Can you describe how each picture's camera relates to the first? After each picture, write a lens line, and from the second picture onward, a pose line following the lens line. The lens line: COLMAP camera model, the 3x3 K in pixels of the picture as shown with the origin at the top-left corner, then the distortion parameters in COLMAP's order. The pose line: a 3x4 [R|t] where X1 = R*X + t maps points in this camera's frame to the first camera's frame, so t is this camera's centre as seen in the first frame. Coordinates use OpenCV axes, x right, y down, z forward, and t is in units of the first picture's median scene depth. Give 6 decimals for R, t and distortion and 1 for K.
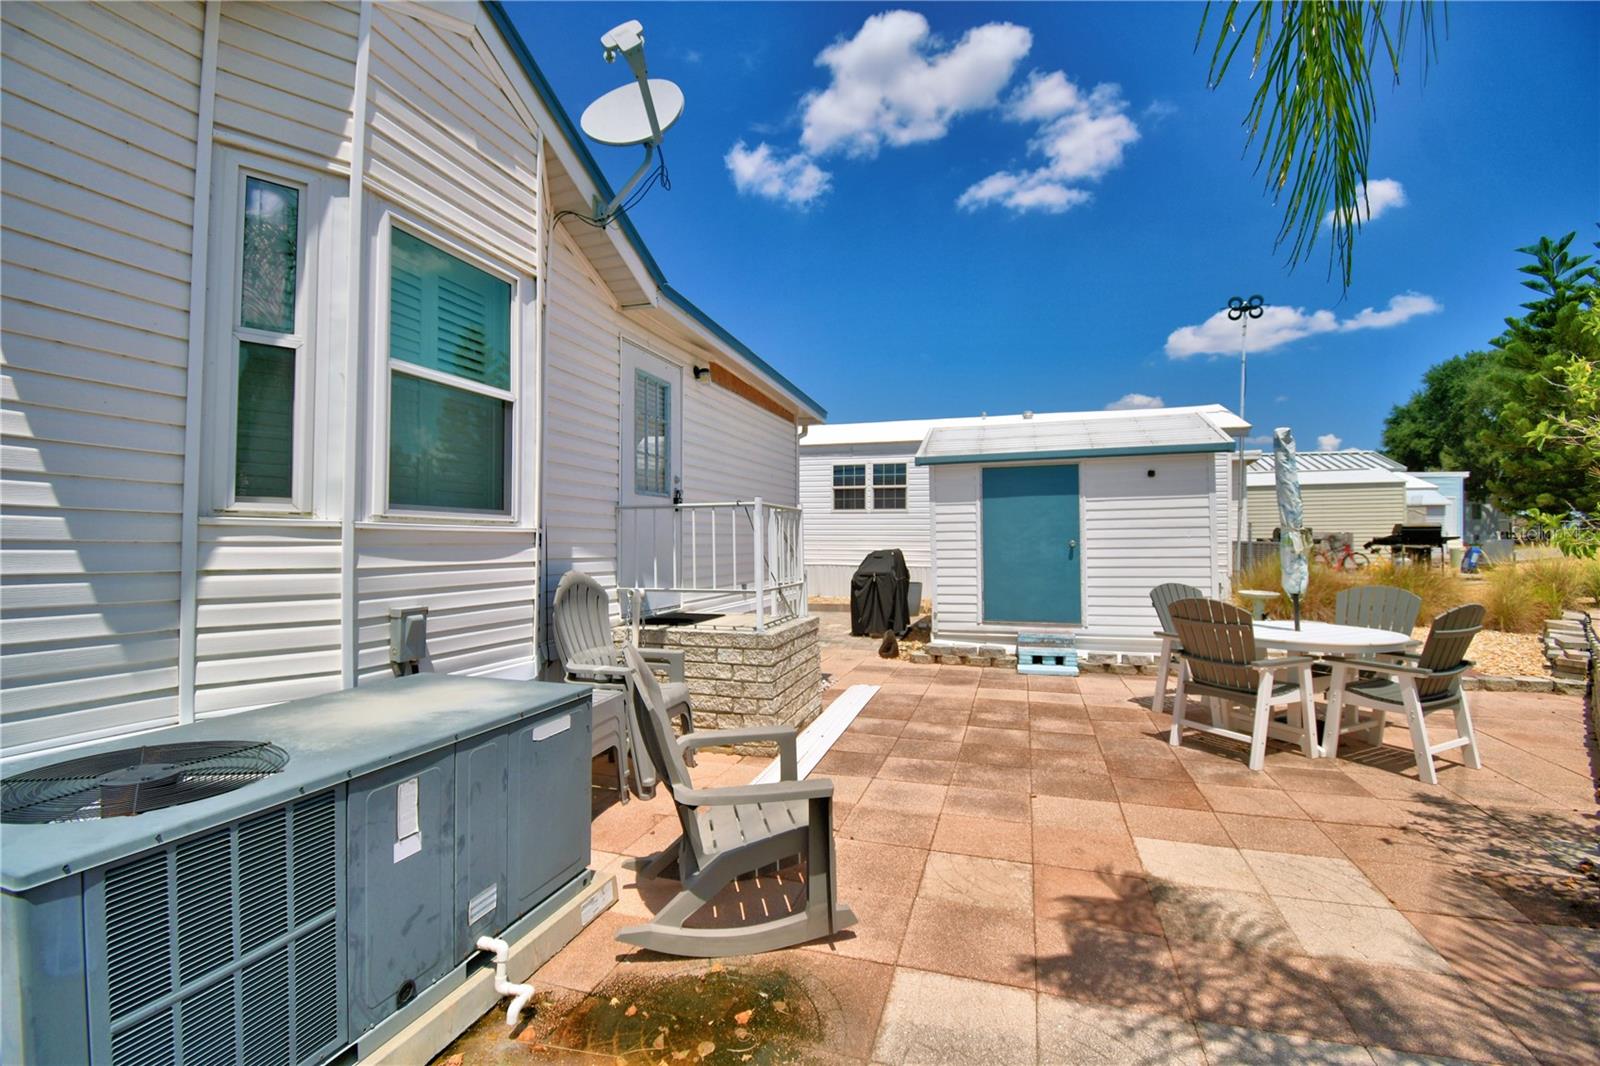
lens RADIAL K [[703.0, 0, 799.0], [0, 703.0, 531.5], [0, 0, 1]] dist [-0.005011, -0.008886]
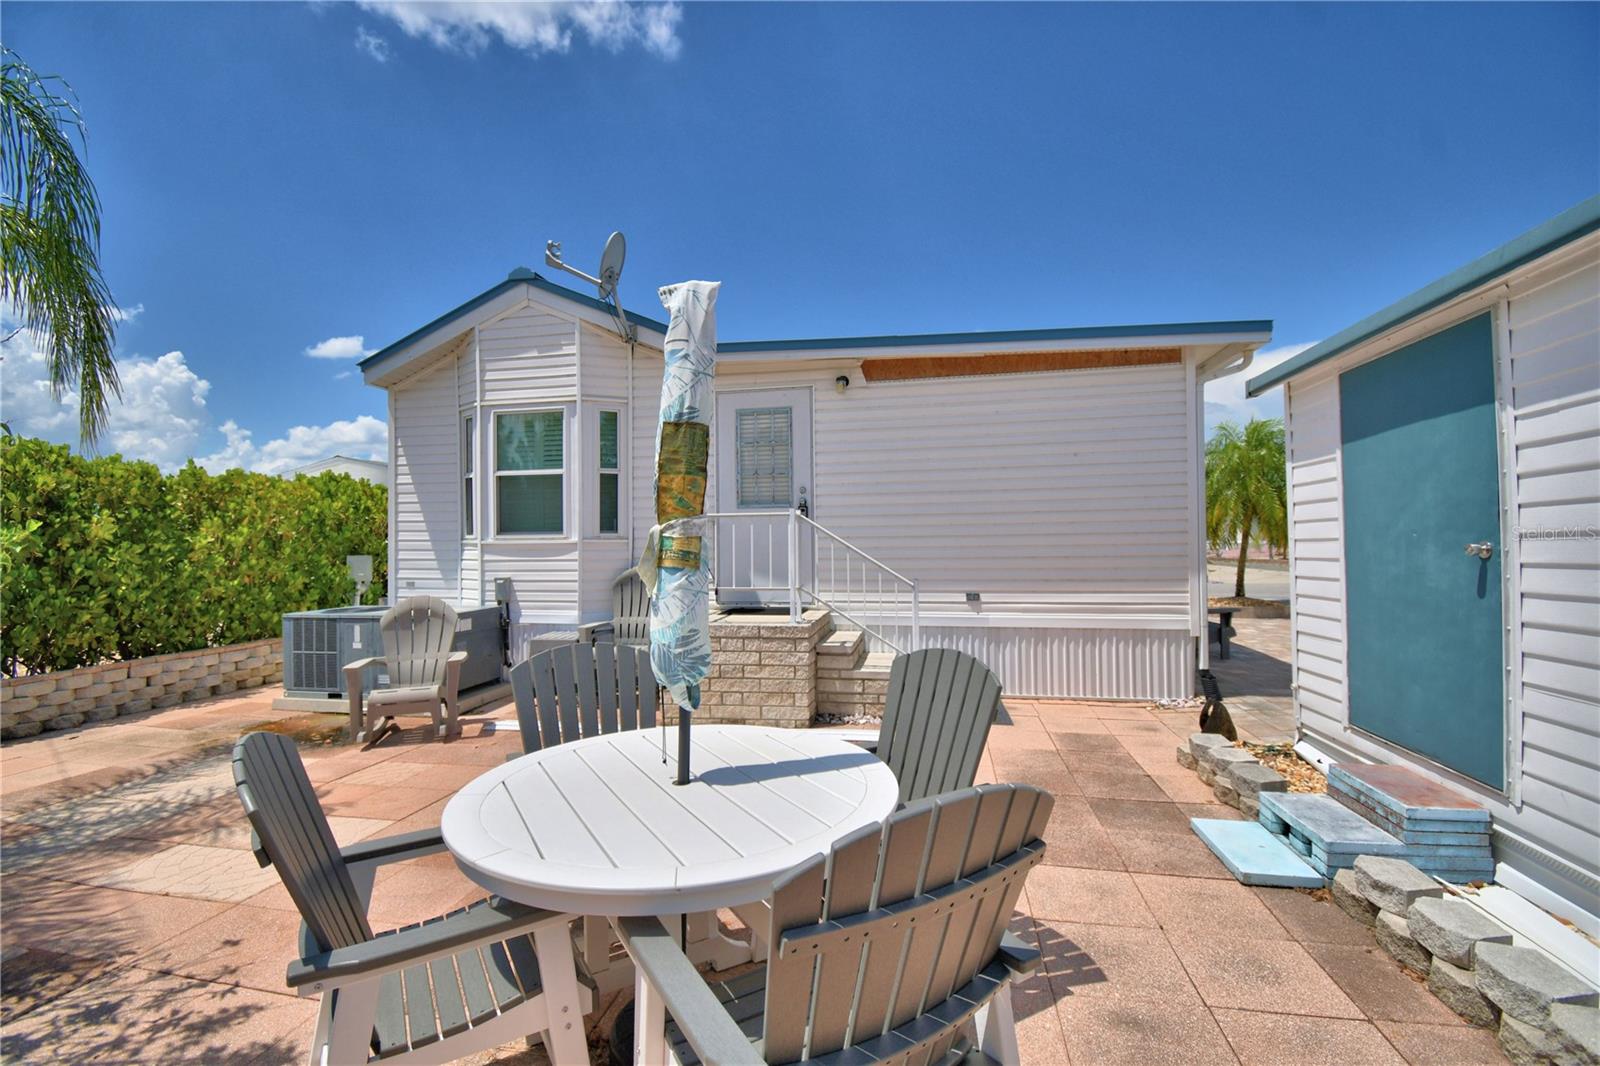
lens RADIAL K [[703.0, 0, 798.5], [0, 703.0, 532.9], [0, 0, 1]] dist [-0.005011, -0.008886]
pose [[0.118657, -0.012925, -0.992851, 1.701642], [0.026041, 0.999612, -0.009901, 0.009169], [0.992594, -0.024680, 0.118947, 1.551131]]
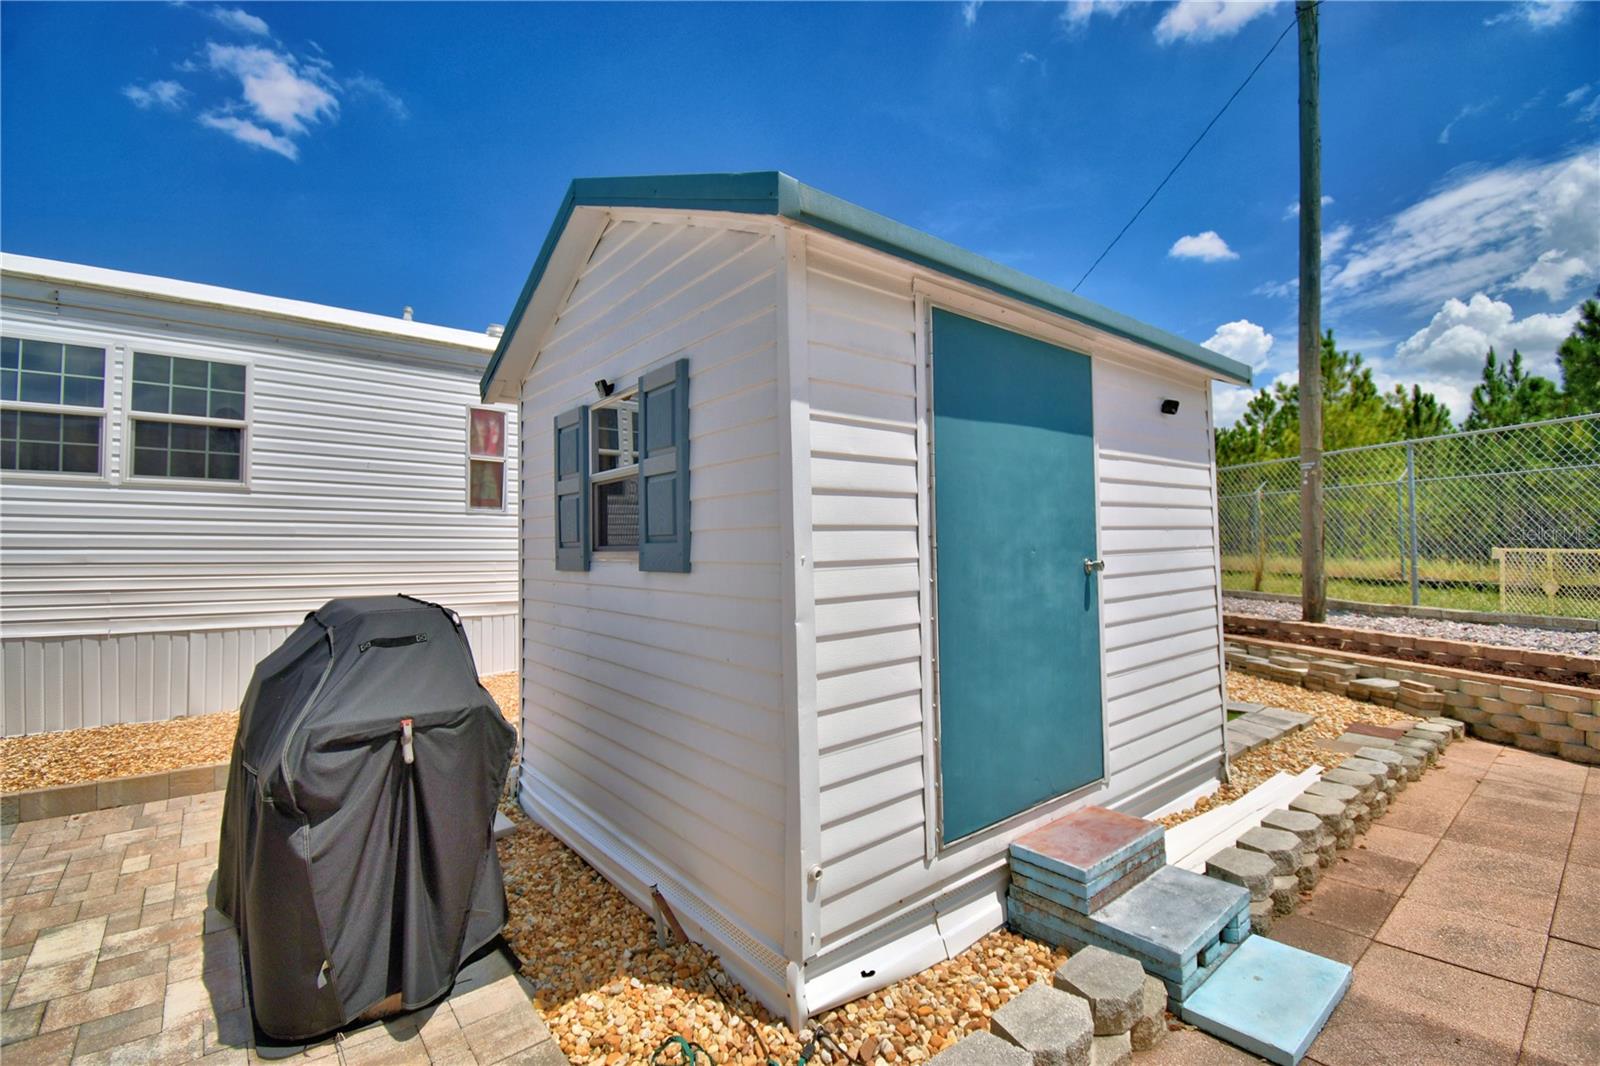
lens RADIAL K [[703.0, 0, 795.1], [0, 703.0, 526.8], [0, 0, 1]] dist [-0.005011, -0.008886]
pose [[0.545756, 0.018889, 0.837731, -0.025881], [0.001837, 0.999717, -0.023738, 0.013781], [-0.837942, 0.014494, 0.545567, 2.288999]]
